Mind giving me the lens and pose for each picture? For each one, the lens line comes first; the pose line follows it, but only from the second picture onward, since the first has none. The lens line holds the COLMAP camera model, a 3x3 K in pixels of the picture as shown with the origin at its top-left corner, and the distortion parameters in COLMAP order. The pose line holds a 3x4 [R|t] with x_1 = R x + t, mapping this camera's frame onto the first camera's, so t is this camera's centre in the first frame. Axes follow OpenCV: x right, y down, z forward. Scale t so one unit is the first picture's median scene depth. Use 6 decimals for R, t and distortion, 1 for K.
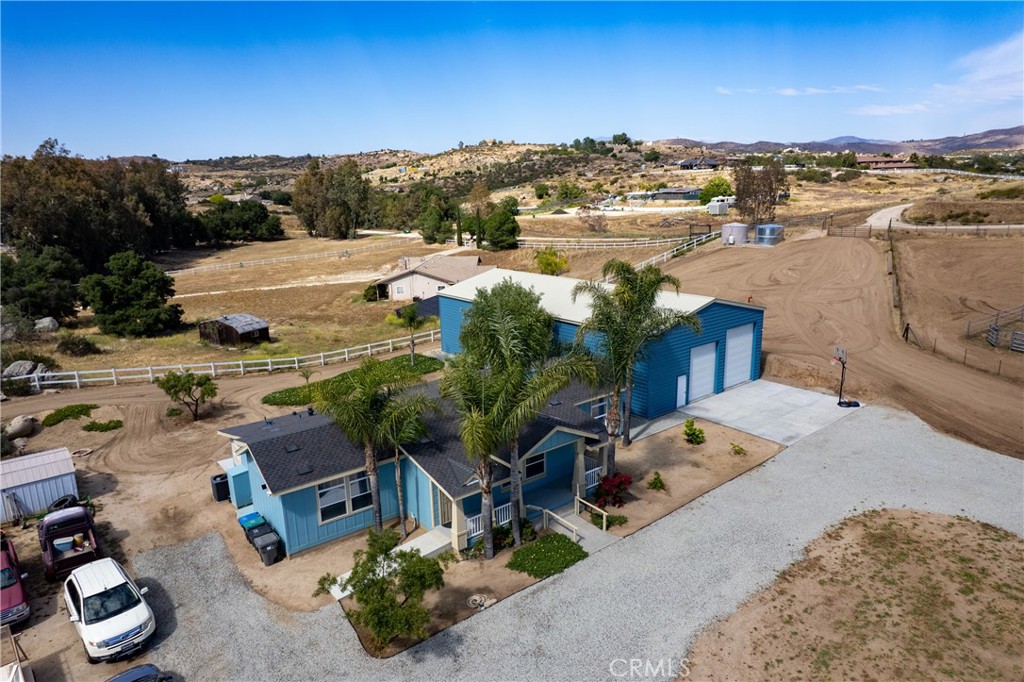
lens RADIAL K [[652.8, 0, 508.9], [0, 652.8, 350.1], [0, 0, 1]] dist [-0.079257, 0.077631]
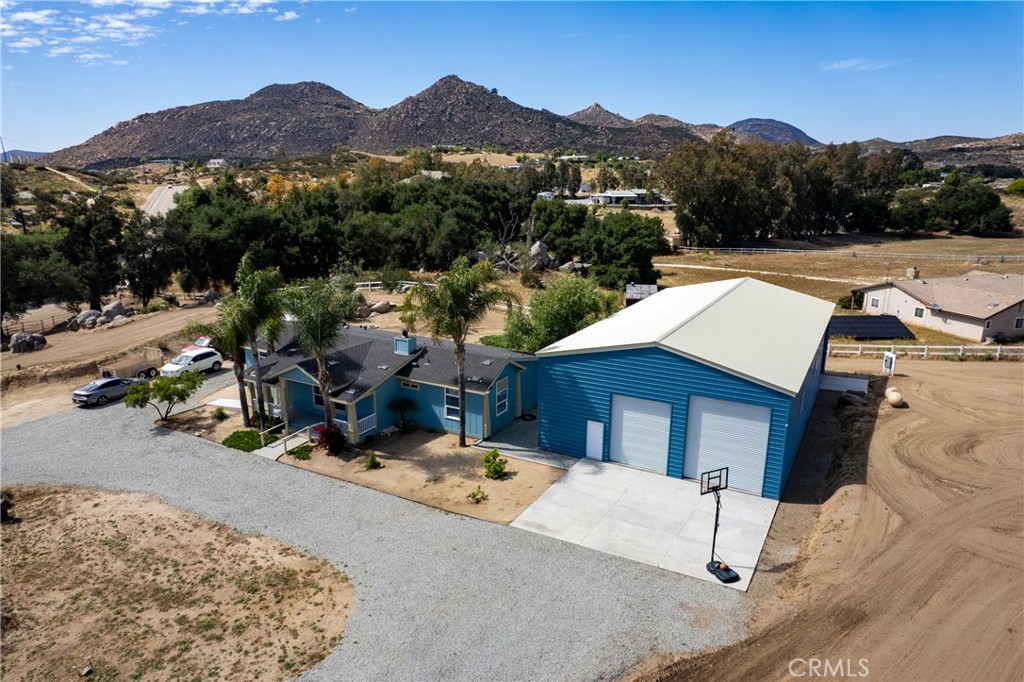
lens RADIAL K [[652.8, 0, 508.9], [0, 652.8, 350.1], [0, 0, 1]] dist [-0.079257, 0.077631]
pose [[0.373184, 0.266050, -0.888792, 0.235832], [-0.239065, 0.953225, 0.184959, -0.043182], [0.896427, 0.143455, 0.419332, 0.141437]]
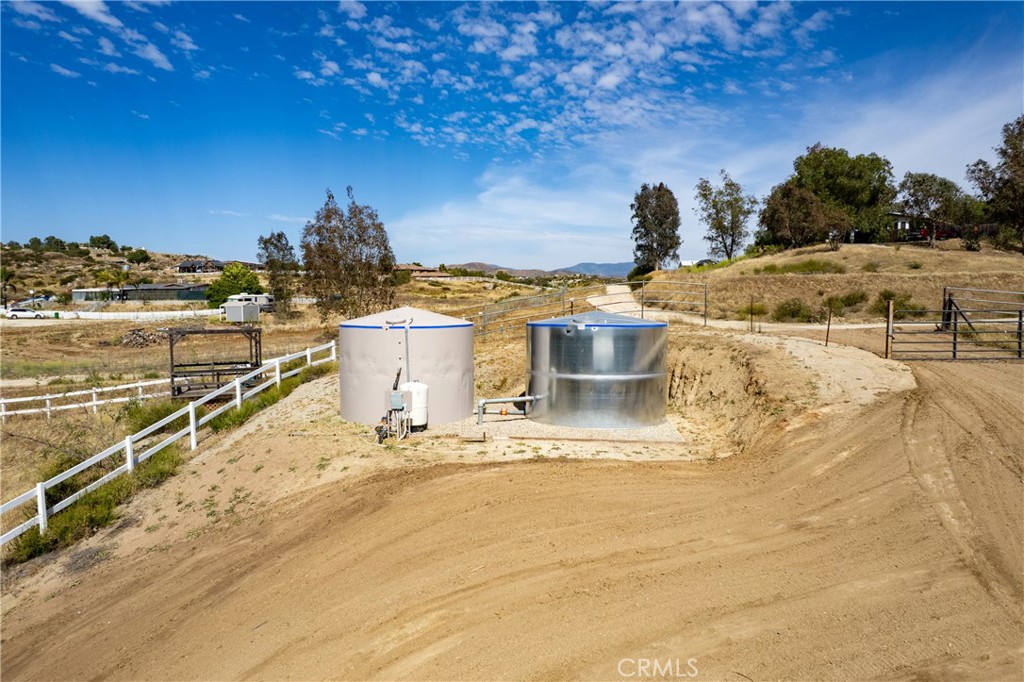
lens RADIAL K [[652.8, 0, 508.9], [0, 652.8, 350.1], [0, 0, 1]] dist [-0.079257, 0.077631]
pose [[0.754540, -0.021545, 0.655901, 0.139291], [0.139500, 0.981885, -0.128226, -0.087981], [-0.641256, 0.188250, 0.743876, 0.473166]]
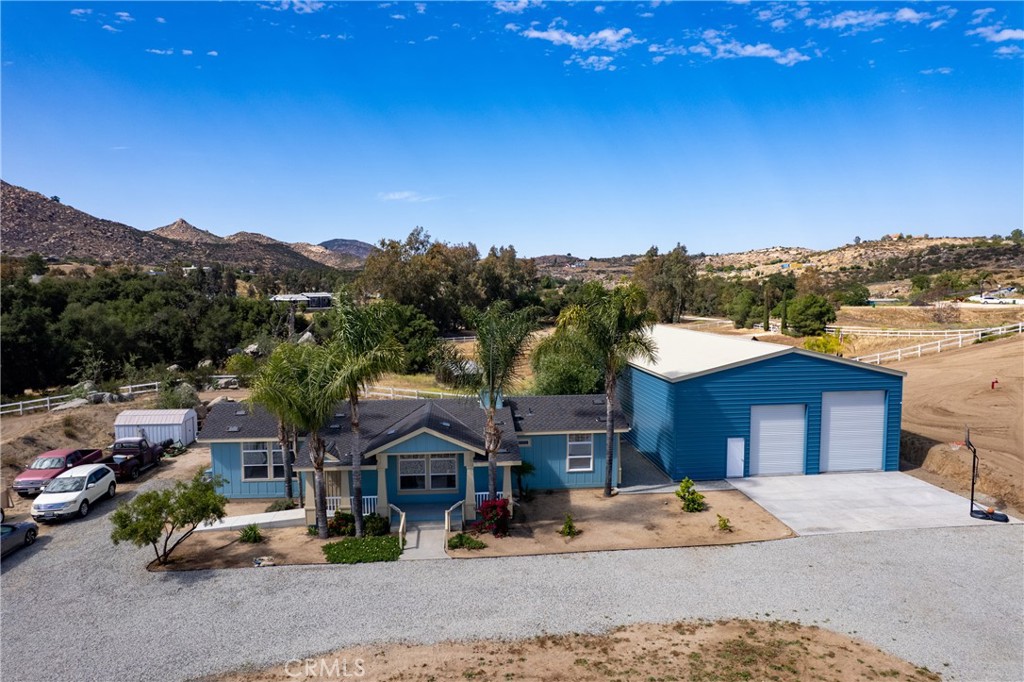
lens RADIAL K [[652.8, 0, 508.9], [0, 652.8, 350.1], [0, 0, 1]] dist [-0.079257, 0.077631]
pose [[0.833209, 0.066139, -0.548988, 0.119604], [-0.146175, 0.983848, -0.103324, 0.014508], [0.533287, 0.166339, 0.829419, 0.041573]]
